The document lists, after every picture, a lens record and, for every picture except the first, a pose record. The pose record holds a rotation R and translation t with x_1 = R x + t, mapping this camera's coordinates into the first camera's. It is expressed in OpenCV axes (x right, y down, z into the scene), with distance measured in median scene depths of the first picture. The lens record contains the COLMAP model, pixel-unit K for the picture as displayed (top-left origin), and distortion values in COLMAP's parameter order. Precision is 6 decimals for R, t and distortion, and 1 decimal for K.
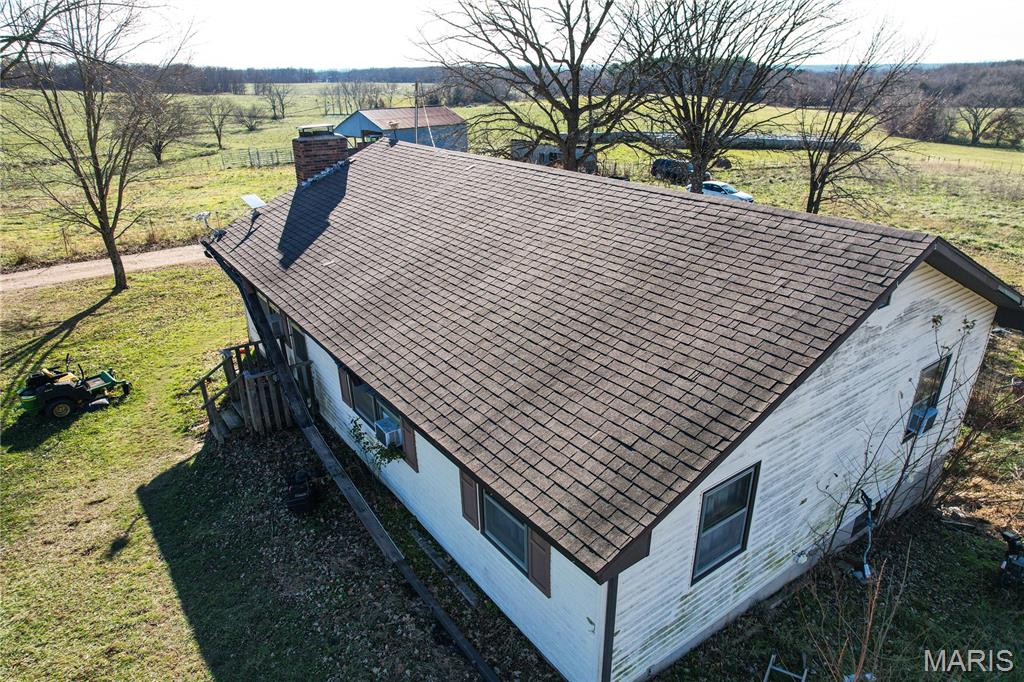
lens RADIAL K [[664.1, 0, 516.6], [0, 664.1, 344.5], [0, 0, 1]] dist [-0.074879, 0.066066]
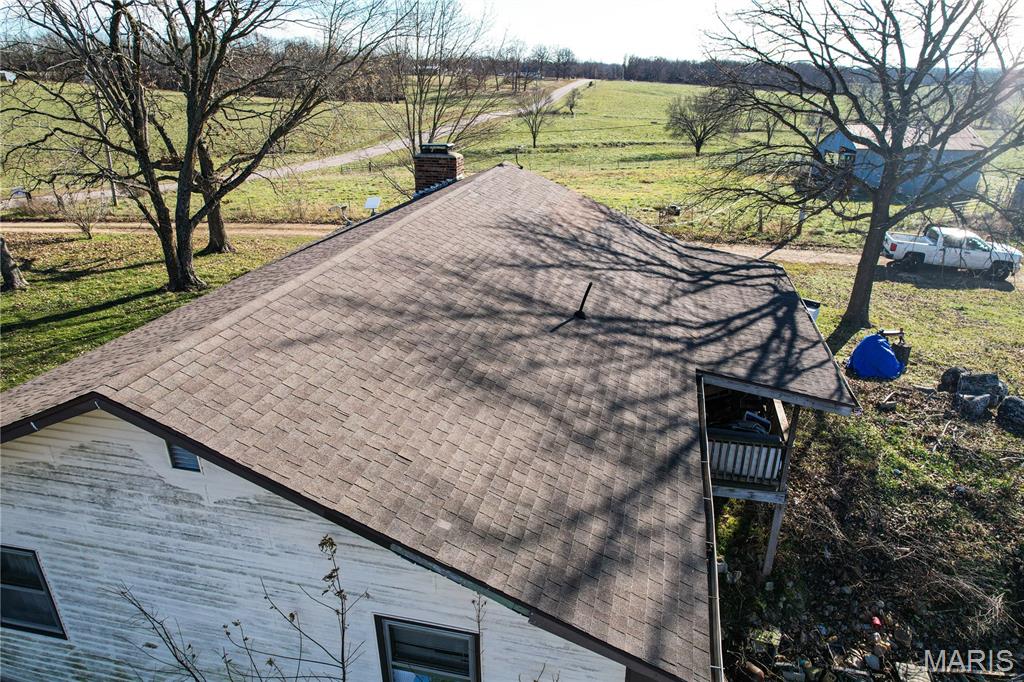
lens RADIAL K [[664.1, 0, 511.9], [0, 664.1, 342.1], [0, 0, 1]] dist [-0.074879, 0.066066]
pose [[0.654434, 0.298215, -0.694827, 0.631665], [-0.297810, 0.946319, 0.125657, -0.197211], [0.695001, 0.124692, 0.708114, 0.353237]]
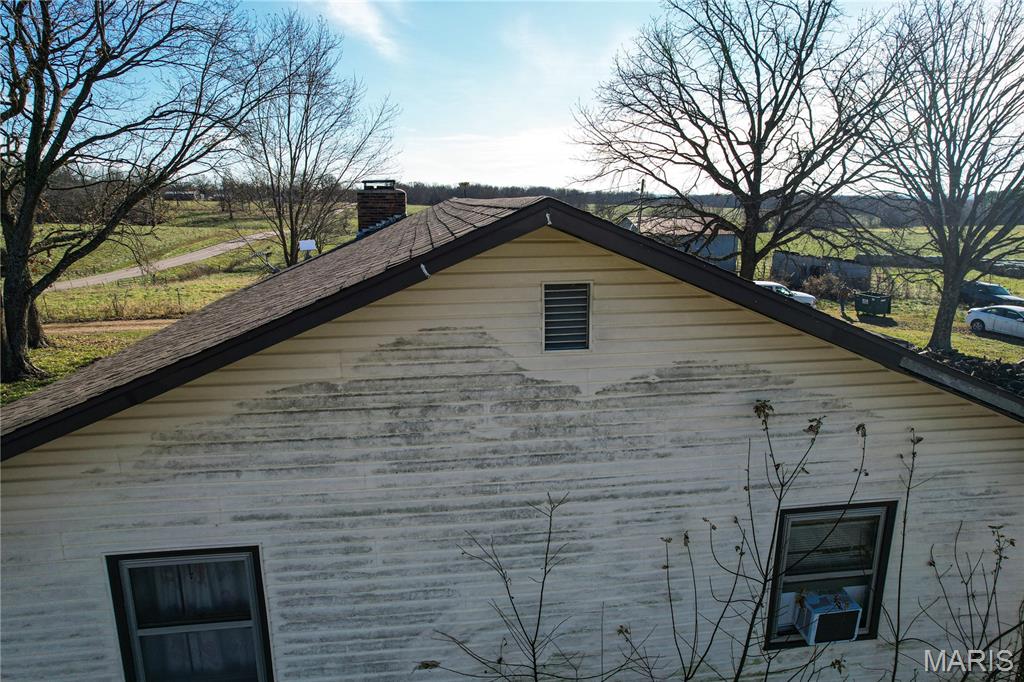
lens RADIAL K [[664.1, 0, 514.2], [0, 664.1, 341.3], [0, 0, 1]] dist [-0.074879, 0.066066]
pose [[0.878064, 0.109904, -0.465752, 0.389717], [-0.192538, 0.972154, -0.133585, 0.010032], [0.438101, 0.206971, 0.874775, 0.237546]]
